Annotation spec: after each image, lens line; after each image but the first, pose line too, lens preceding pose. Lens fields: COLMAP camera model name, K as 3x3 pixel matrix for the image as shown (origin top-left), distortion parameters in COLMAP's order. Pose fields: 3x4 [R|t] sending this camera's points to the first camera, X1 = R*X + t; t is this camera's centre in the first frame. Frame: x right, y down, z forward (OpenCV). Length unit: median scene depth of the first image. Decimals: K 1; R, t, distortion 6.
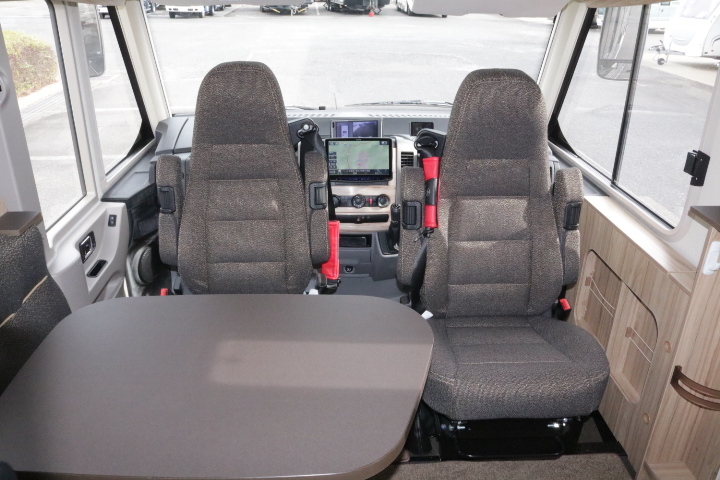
lens RADIAL K [[589.1, 0, 357.0], [0, 589.1, 241.8], [0, 0, 1]] dist [-0.115211, 0.040838]
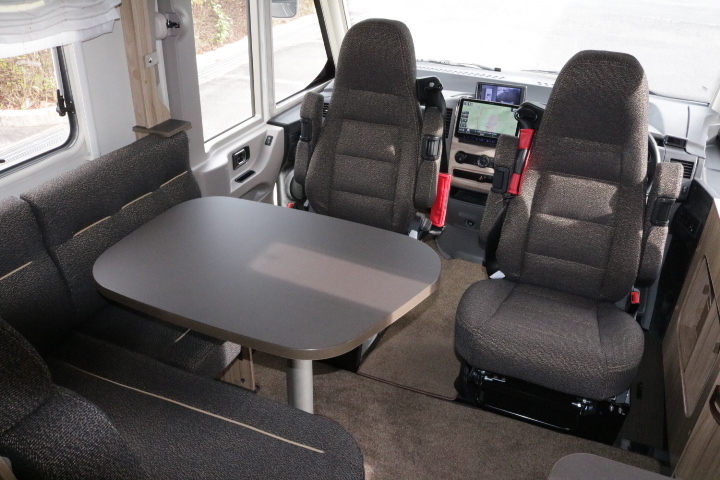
lens RADIAL K [[589.1, 0, 364.0], [0, 589.1, 240.1], [0, 0, 1]] dist [-0.115211, 0.040838]
pose [[0.908129, 0.219426, -0.356587, 0.253055], [-0.190662, 0.974969, 0.114383, -0.011855], [0.372759, -0.035887, 0.927234, -0.076649]]
